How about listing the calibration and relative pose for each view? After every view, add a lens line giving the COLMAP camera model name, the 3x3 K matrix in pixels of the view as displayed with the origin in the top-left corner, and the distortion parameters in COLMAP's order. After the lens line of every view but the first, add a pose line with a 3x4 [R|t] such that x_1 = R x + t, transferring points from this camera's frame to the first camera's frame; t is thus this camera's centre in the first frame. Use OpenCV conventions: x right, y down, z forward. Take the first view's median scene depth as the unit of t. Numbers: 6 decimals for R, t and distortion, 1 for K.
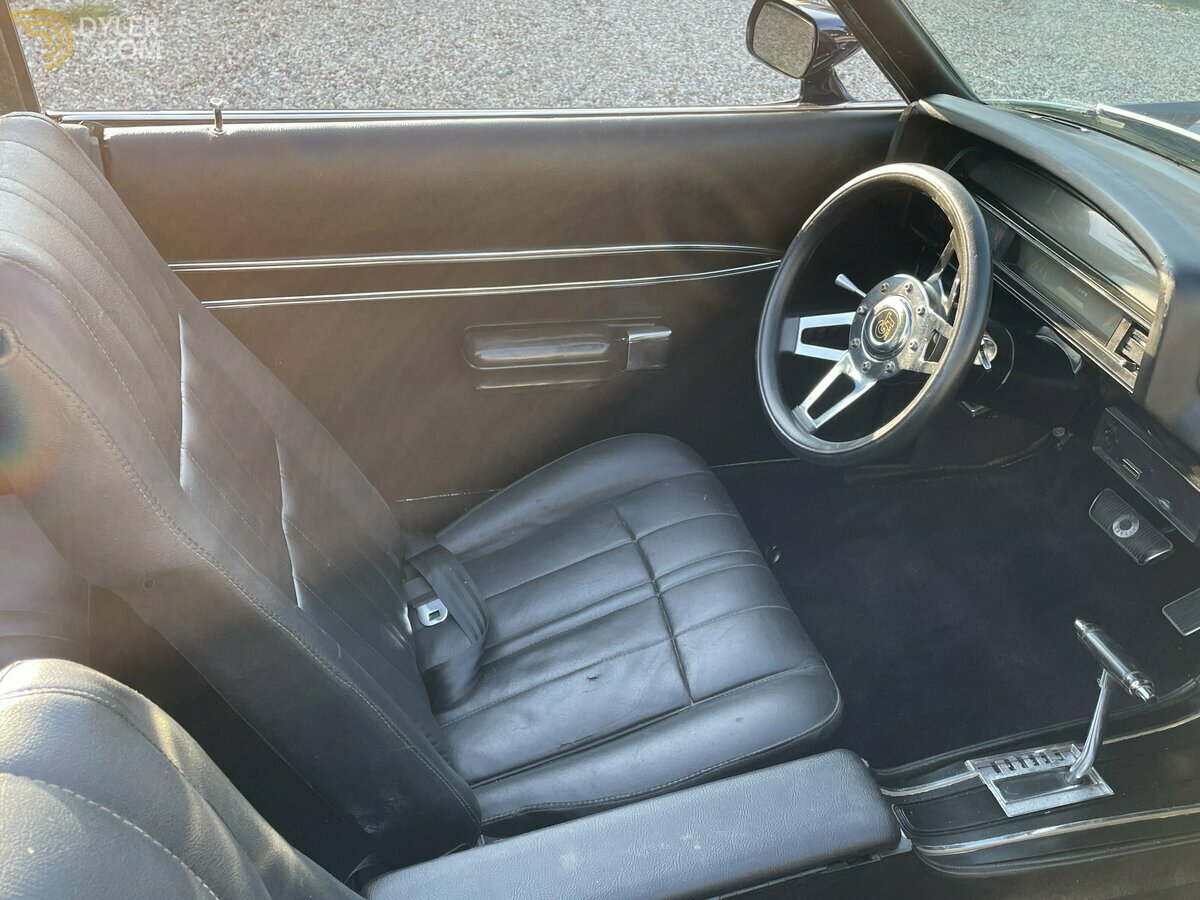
lens RADIAL K [[1154.5, 0, 583.4], [0, 1154.5, 419.7], [0, 0, 1]] dist [0.015343, 0.000000]
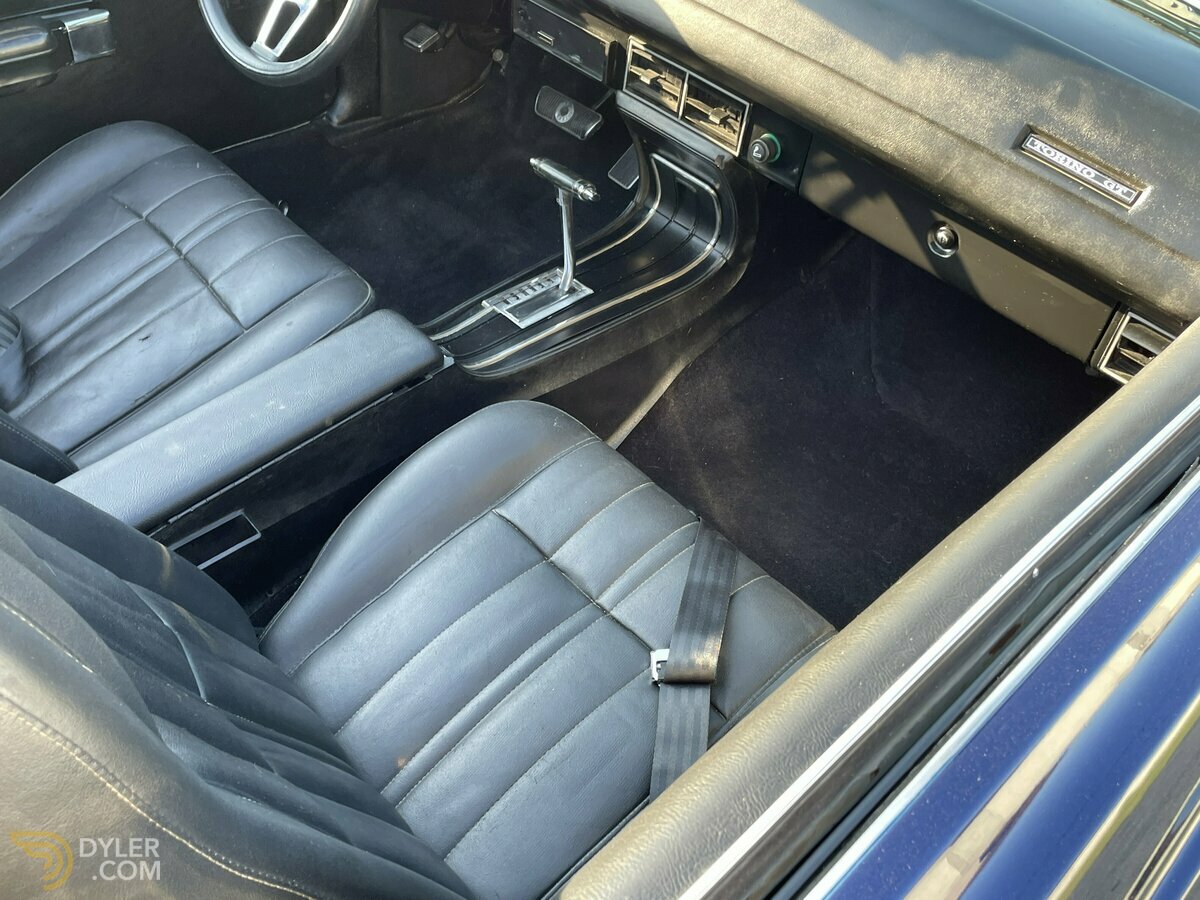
lens RADIAL K [[1154.5, 0, 624.2], [0, 1154.5, 434.7], [0, 0, 1]] dist [0.015343, 0.000000]
pose [[0.867262, -0.322411, 0.379353, -0.041219], [0.236794, 0.937404, 0.255347, 0.137054], [-0.437934, -0.131624, 0.889319, -0.148484]]
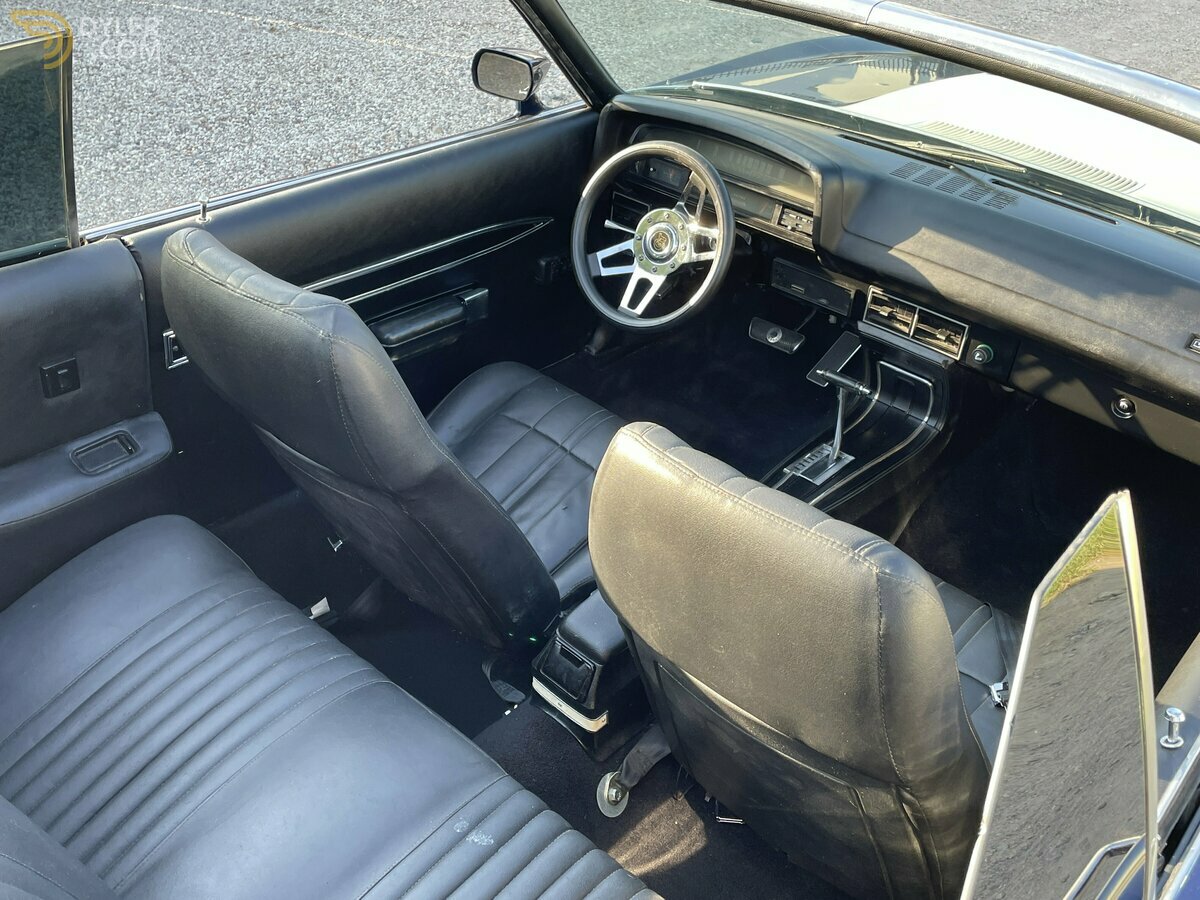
lens RADIAL K [[1154.5, 0, 594.3], [0, 1154.5, 425.5], [0, 0, 1]] dist [0.015343, 0.000000]
pose [[0.844308, -0.304393, 0.441010, -0.595091], [0.295371, 0.951044, 0.090944, -0.010027], [-0.447103, 0.053477, 0.892883, -0.386583]]
